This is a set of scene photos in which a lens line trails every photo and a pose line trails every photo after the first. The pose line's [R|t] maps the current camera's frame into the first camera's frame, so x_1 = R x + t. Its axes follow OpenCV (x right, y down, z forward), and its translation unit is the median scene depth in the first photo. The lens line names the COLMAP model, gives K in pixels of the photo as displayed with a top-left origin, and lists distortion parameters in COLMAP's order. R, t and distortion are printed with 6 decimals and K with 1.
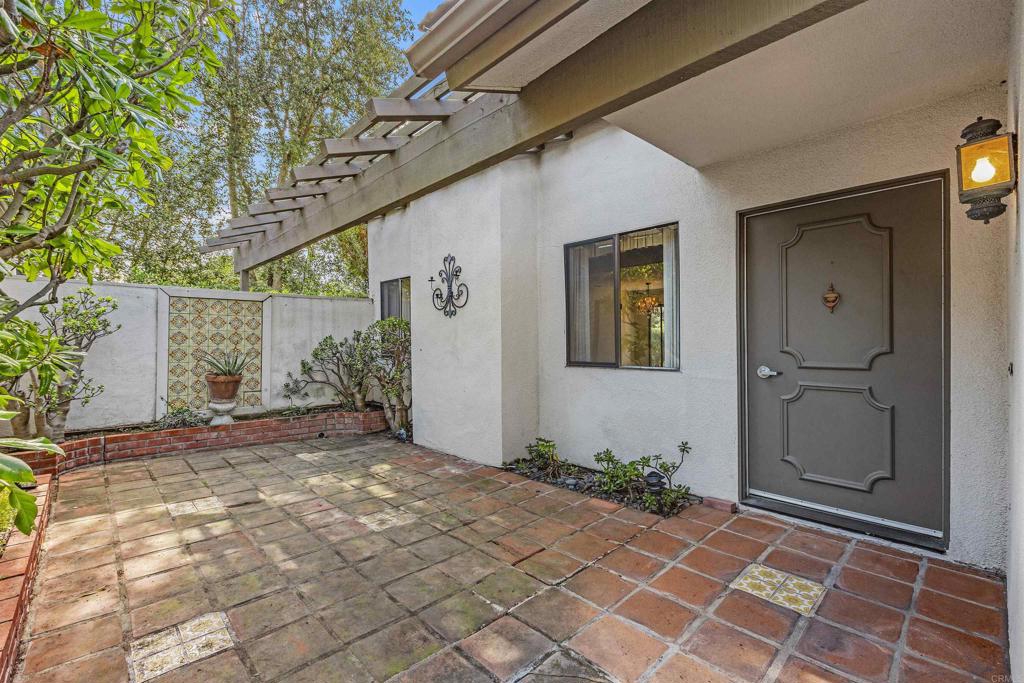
lens RADIAL K [[450.0, 0, 513.7], [0, 450.0, 339.7], [0, 0, 1]] dist [-0.000937, 0.000005]
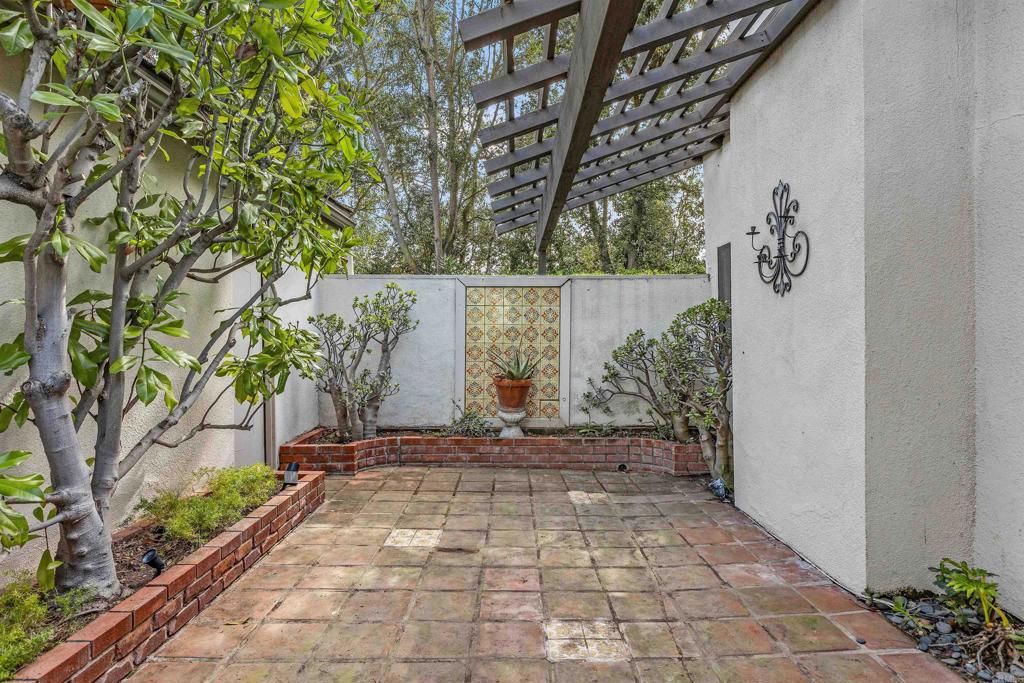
lens RADIAL K [[588.2, 0, 513.5], [0, 588.2, 342.6], [0, 0, 1]] dist [-0.006010, 0.000345]
pose [[0.727801, 0.008135, -0.685740, 0.111286], [0.001595, 0.999907, 0.013554, -0.001693], [0.685787, -0.010958, 0.727720, 0.239833]]
